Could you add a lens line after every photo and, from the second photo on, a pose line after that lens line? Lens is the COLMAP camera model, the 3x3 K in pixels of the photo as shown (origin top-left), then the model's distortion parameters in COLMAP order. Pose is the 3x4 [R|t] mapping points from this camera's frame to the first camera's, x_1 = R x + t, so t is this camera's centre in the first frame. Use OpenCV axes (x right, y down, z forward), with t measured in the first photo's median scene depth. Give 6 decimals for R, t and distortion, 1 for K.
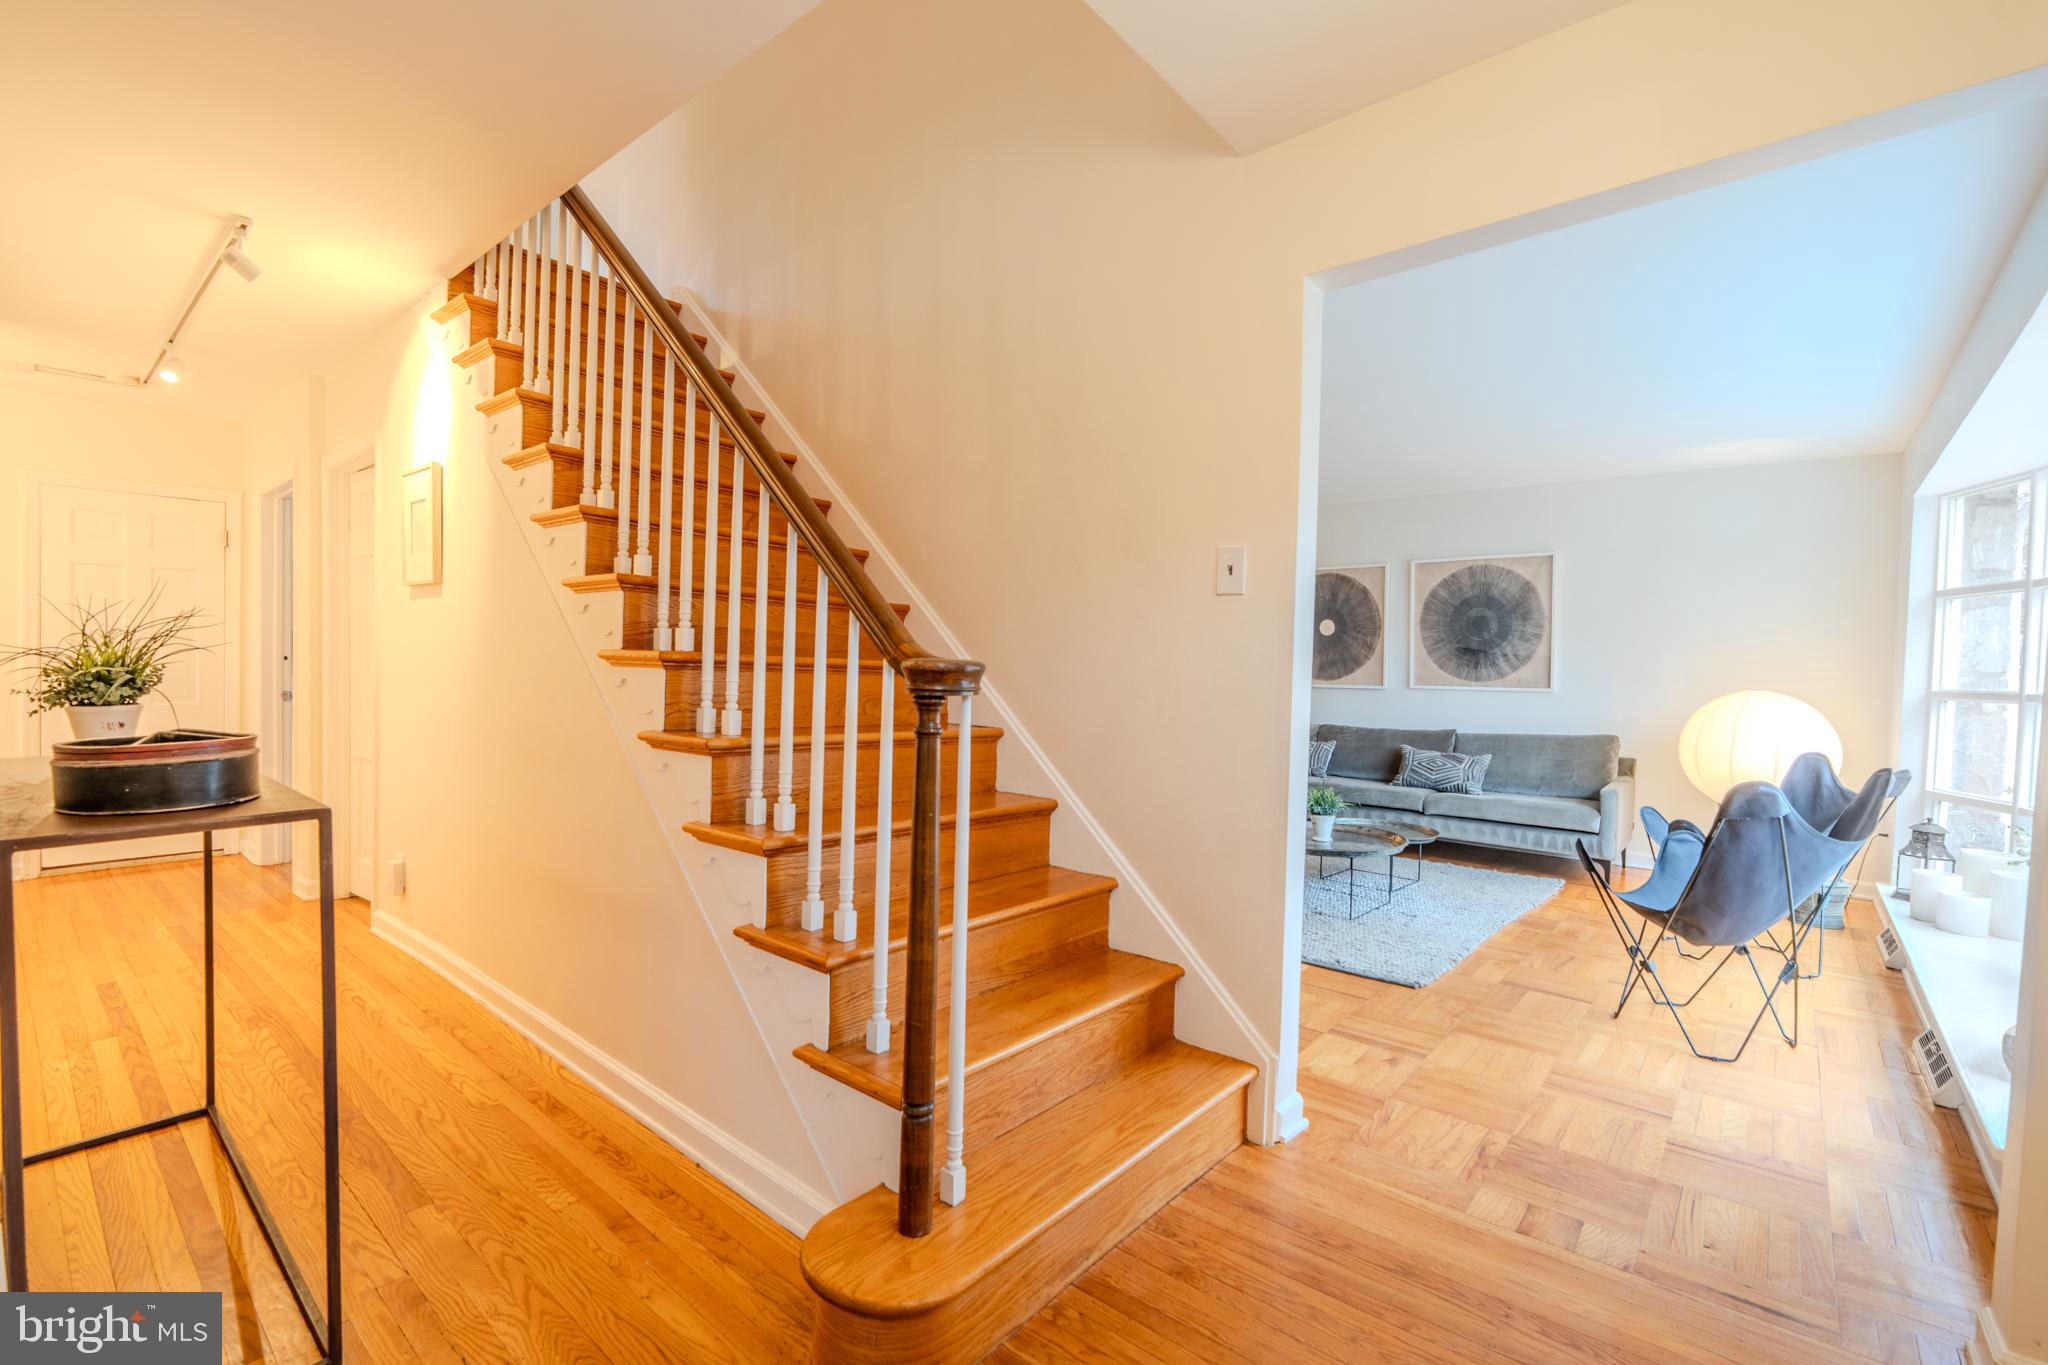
lens RADIAL K [[906.8, 0, 1019.4], [0, 906.8, 682.1], [0, 0, 1]] dist [-0.006505, 0.000622]
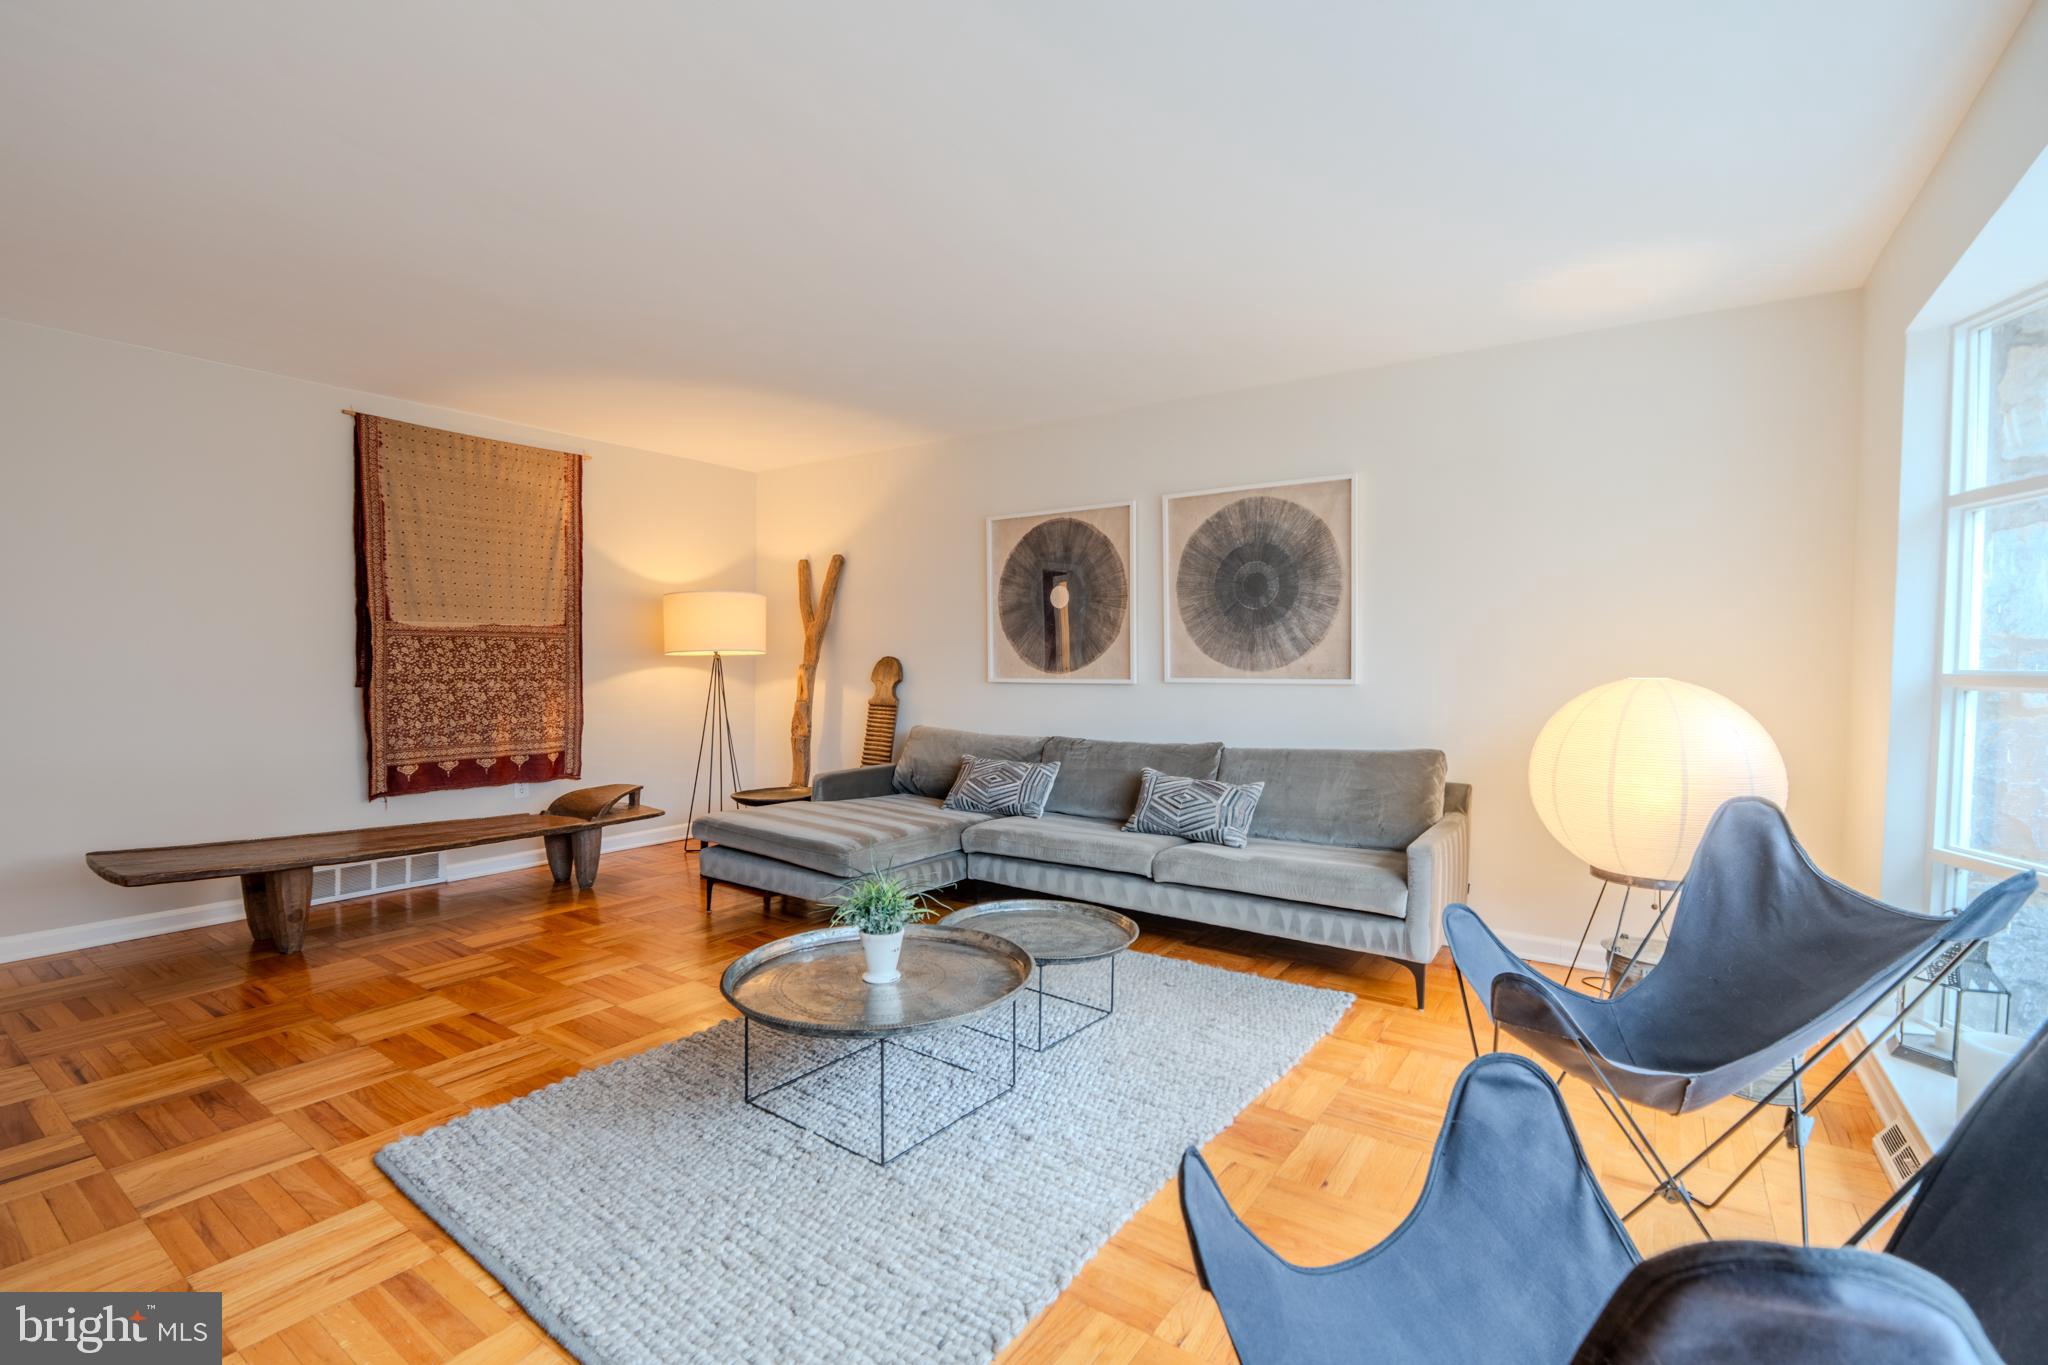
lens RADIAL K [[906.8, 0, 1019.4], [0, 906.8, 682.1], [0, 0, 1]] dist [-0.006505, 0.000622]
pose [[0.994907, -0.014121, 0.099807, 0.276724], [0.014056, 0.999900, 0.001356, 0.004654], [-0.099816, 0.000054, 0.995006, 0.360395]]
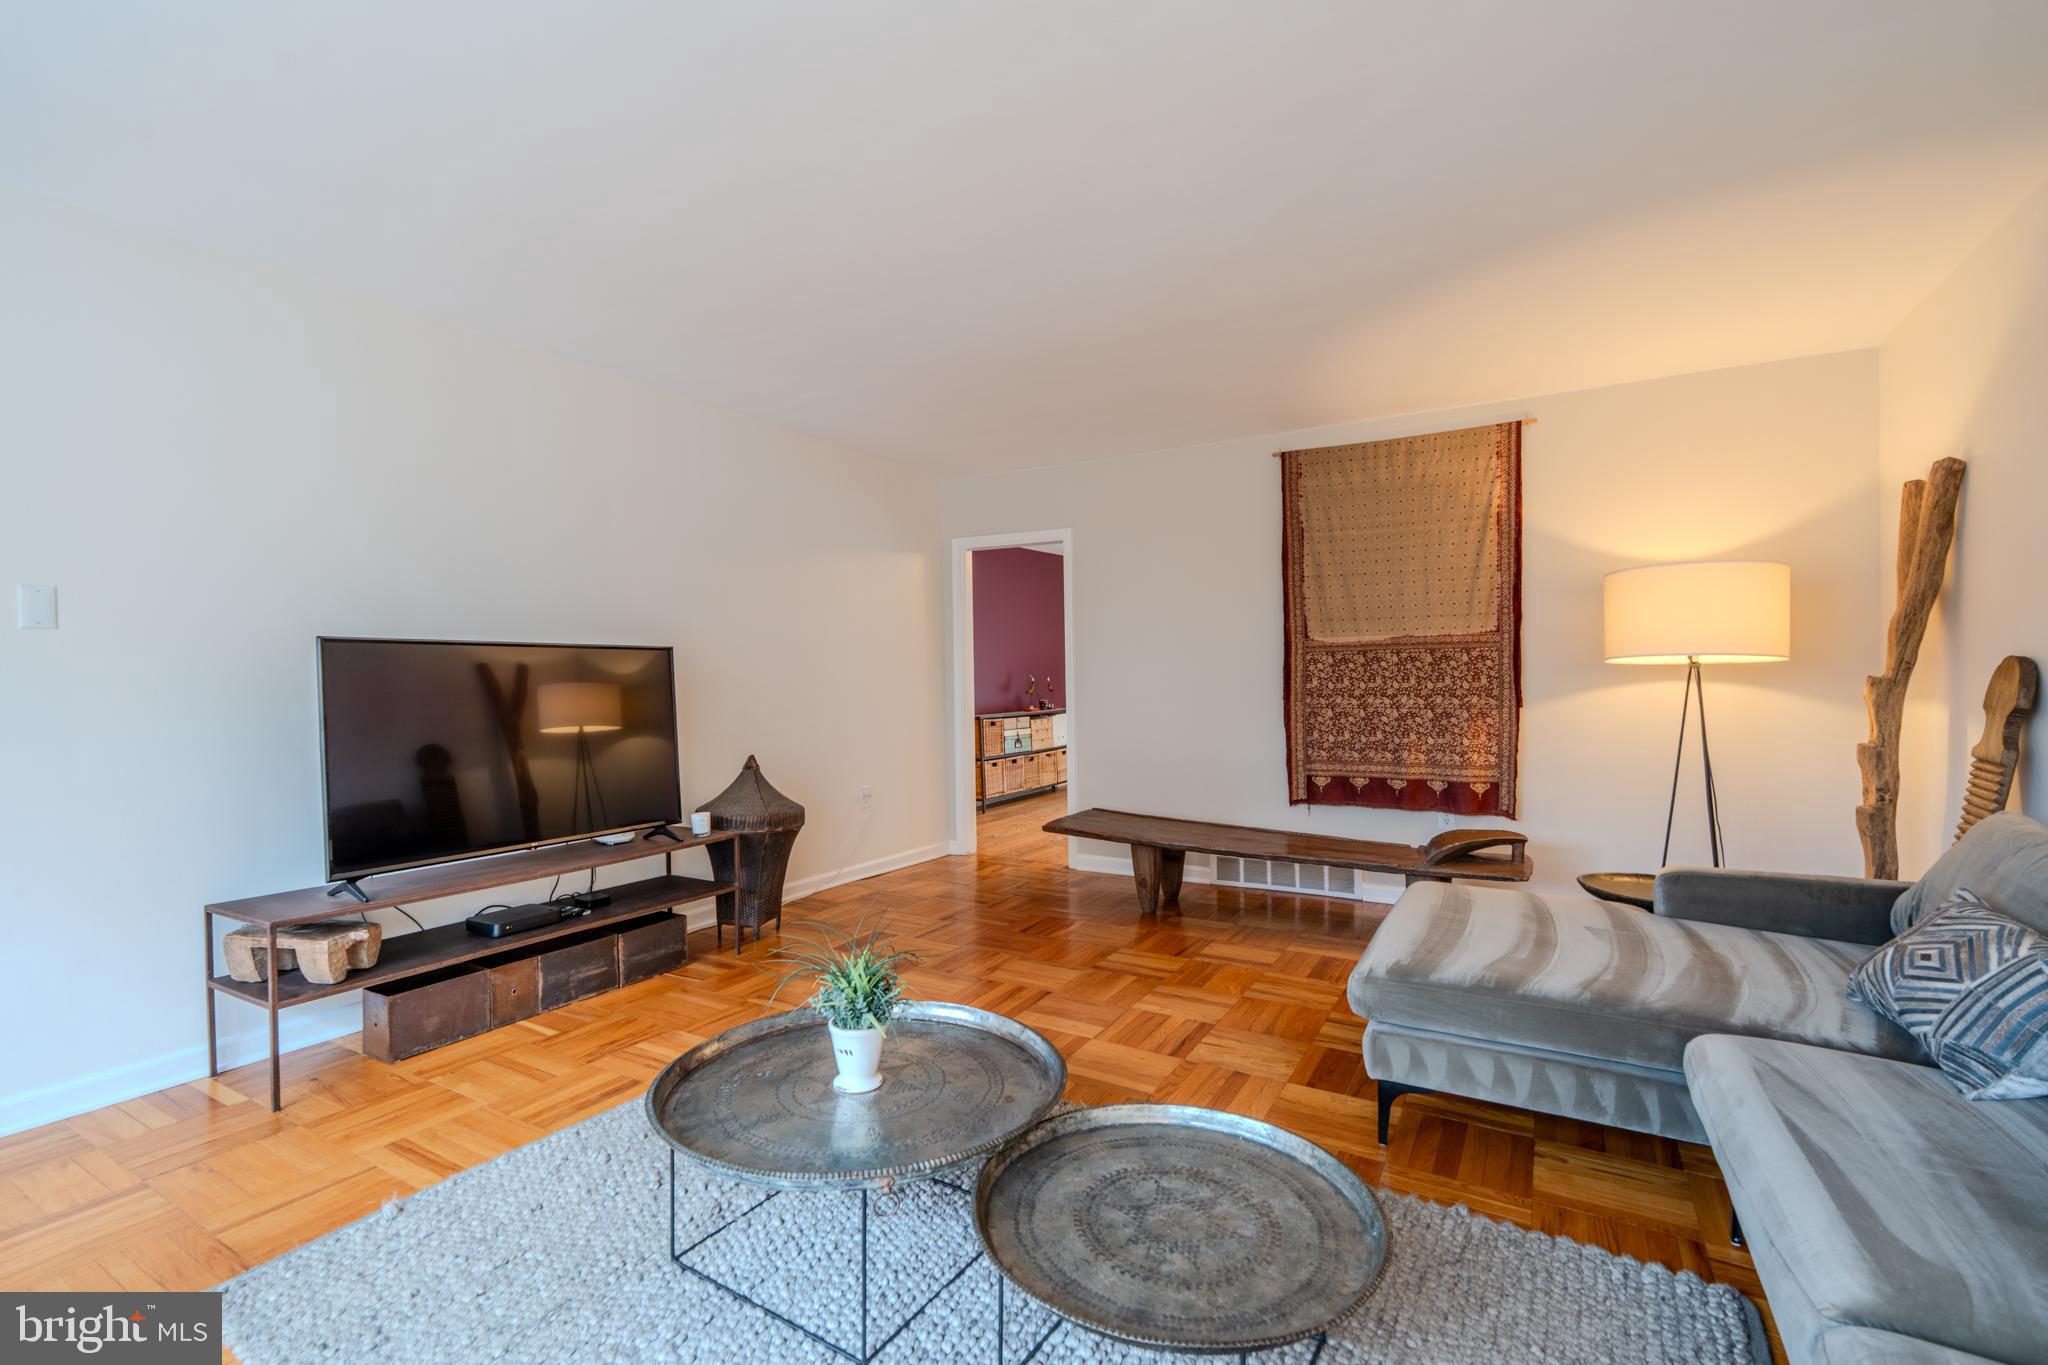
lens RADIAL K [[906.8, 0, 1019.4], [0, 906.8, 682.1], [0, 0, 1]] dist [-0.006505, 0.000622]
pose [[0.181479, -0.016019, -0.983264, 0.562242], [-0.012554, 0.999748, -0.018605, 0.003995], [0.983315, 0.015720, 0.181232, 0.752100]]
